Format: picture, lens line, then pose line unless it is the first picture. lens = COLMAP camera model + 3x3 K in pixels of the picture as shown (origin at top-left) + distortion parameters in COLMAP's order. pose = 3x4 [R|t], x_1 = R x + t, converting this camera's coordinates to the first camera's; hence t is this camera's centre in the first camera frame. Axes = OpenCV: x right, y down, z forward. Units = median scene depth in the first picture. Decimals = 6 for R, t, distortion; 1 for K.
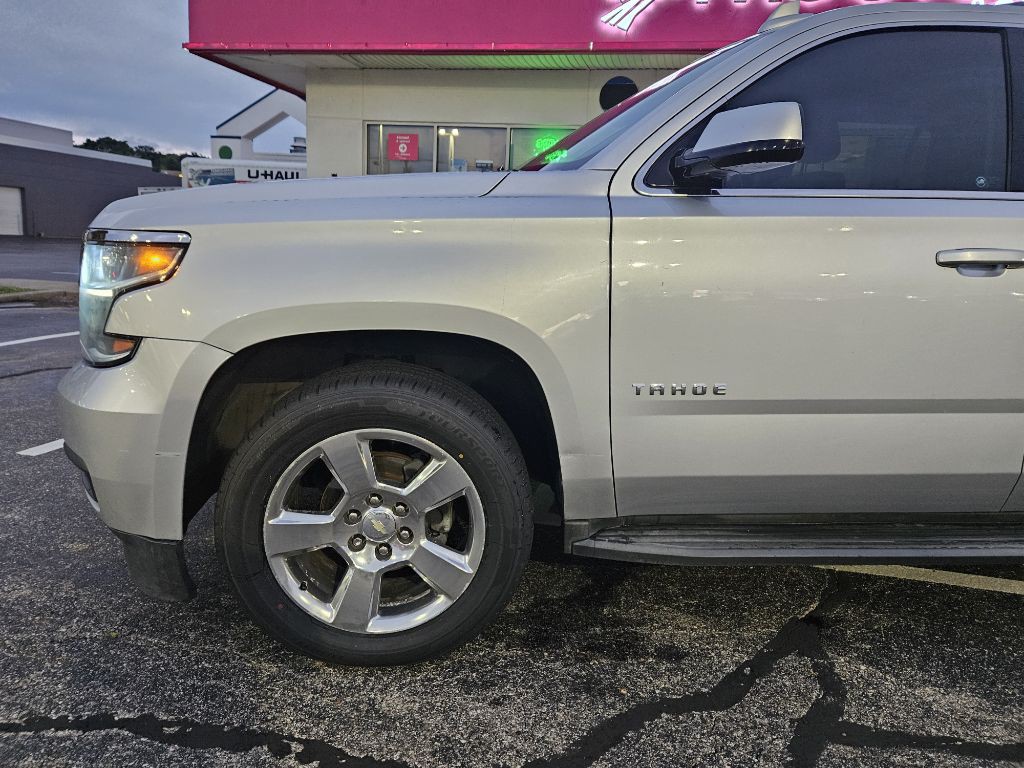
lens RADIAL K [[688.1, 0, 520.9], [0, 688.1, 376.2], [0, 0, 1]] dist [0.062222, -0.055982]
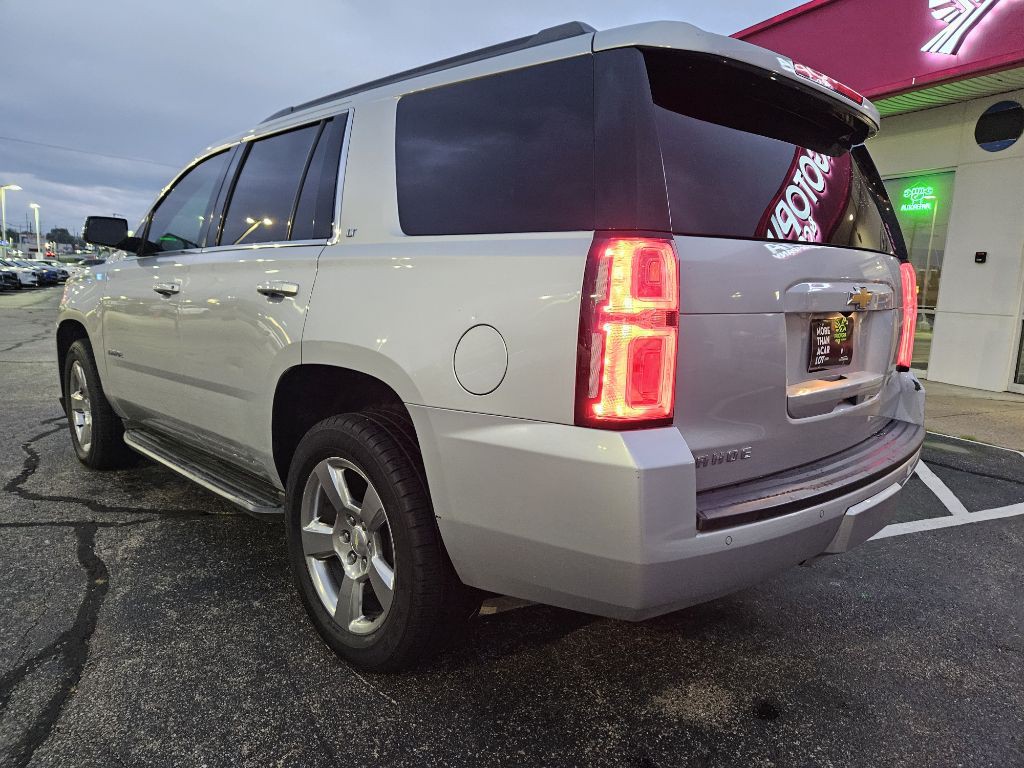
lens RADIAL K [[682.4, 0, 529.1], [0, 682.4, 398.0], [0, 0, 1]] dist [0.050419, -0.046927]
pose [[0.639936, 0.099428, -0.761968, 2.497116], [-0.152157, 0.988356, 0.001180, -0.039166], [0.753213, 0.115184, 0.647613, 0.591155]]
